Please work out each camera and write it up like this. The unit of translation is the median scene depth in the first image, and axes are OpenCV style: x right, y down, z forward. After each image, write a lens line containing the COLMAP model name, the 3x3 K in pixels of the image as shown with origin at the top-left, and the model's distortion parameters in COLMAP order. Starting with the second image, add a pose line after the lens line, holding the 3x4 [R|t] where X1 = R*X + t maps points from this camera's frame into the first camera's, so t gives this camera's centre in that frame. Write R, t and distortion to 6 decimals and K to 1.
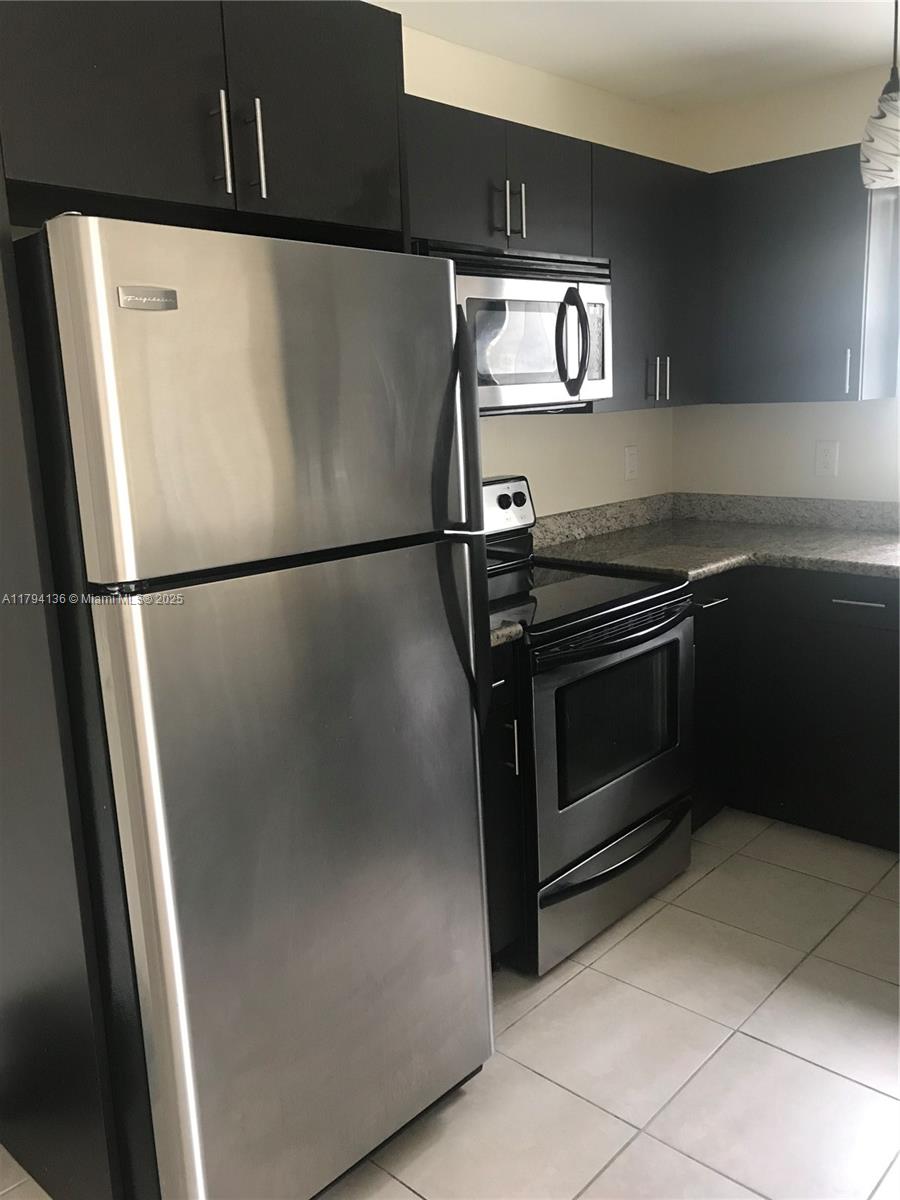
lens RADIAL K [[995.1, 0, 456.5], [0, 995.1, 589.7], [0, 0, 1]] dist [0.005790, 0.039079]
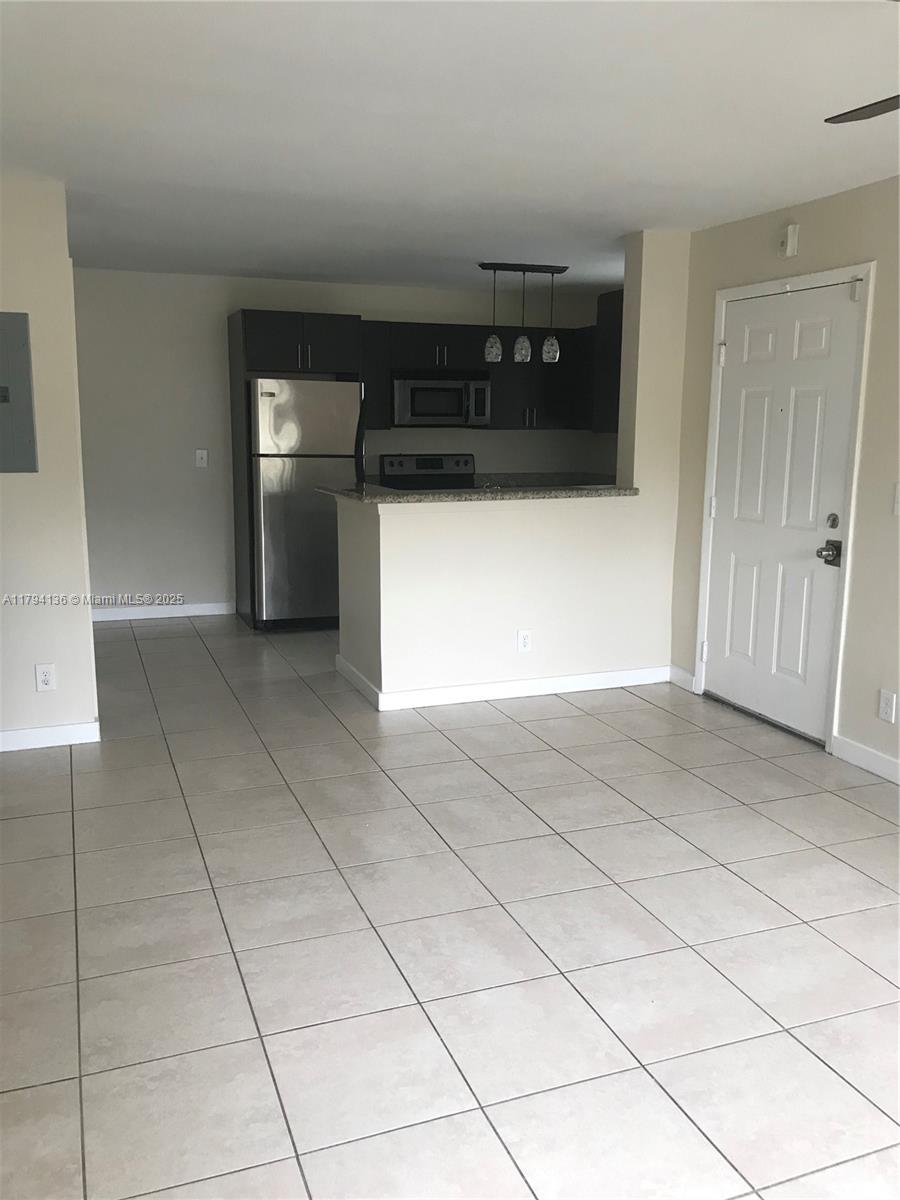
lens RADIAL K [[995.1, 0, 446.3], [0, 995.1, 609.2], [0, 0, 1]] dist [0.005790, 0.039079]
pose [[0.871873, 0.134333, -0.470948, 1.234828], [-0.135432, 0.990278, 0.031739, 0.199430], [0.470633, 0.036109, 0.881590, -1.207848]]
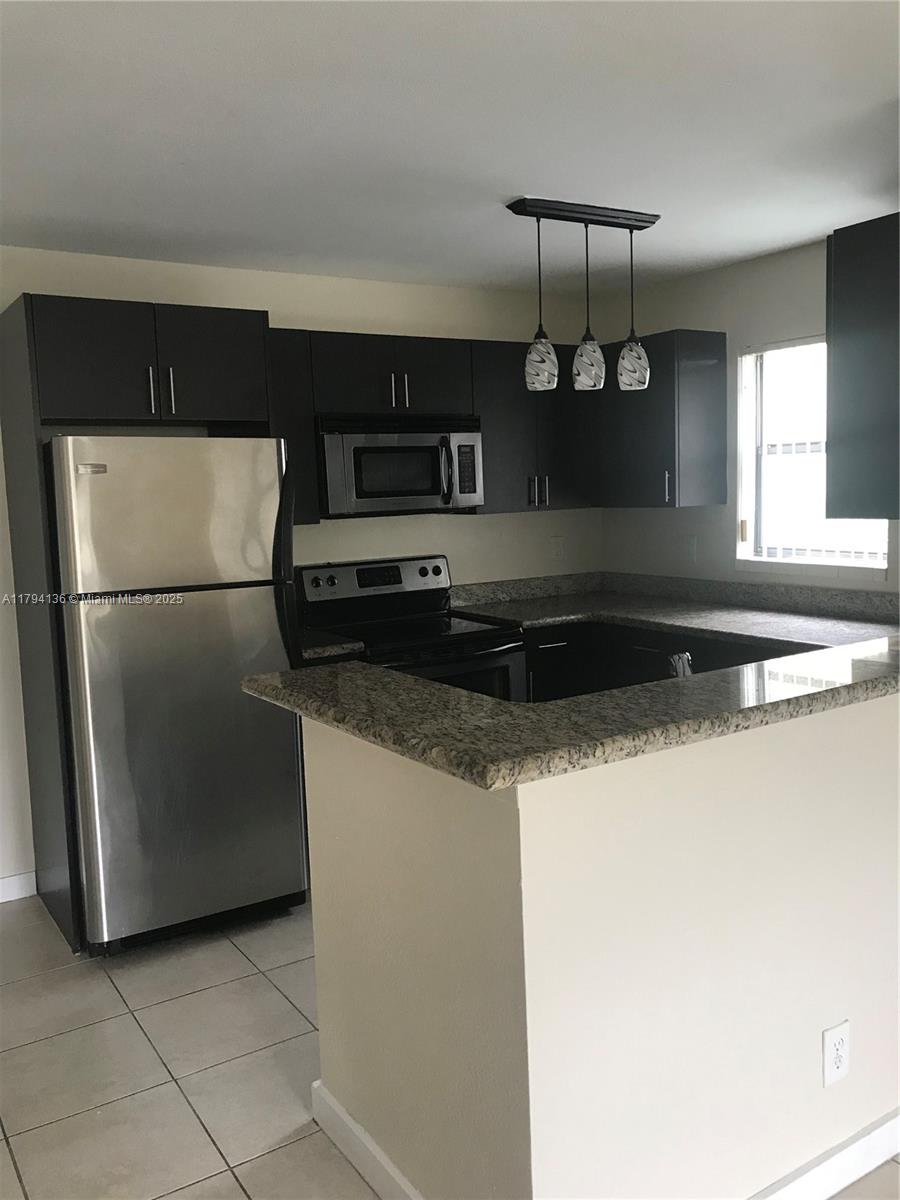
lens RADIAL K [[995.1, 0, 451.5], [0, 995.1, 589.9], [0, 0, 1]] dist [0.005790, 0.039079]
pose [[0.956032, 0.033053, -0.291393, 0.512053], [-0.057394, 0.995501, -0.075384, 0.048073], [0.287591, 0.088794, 0.953628, -0.406188]]
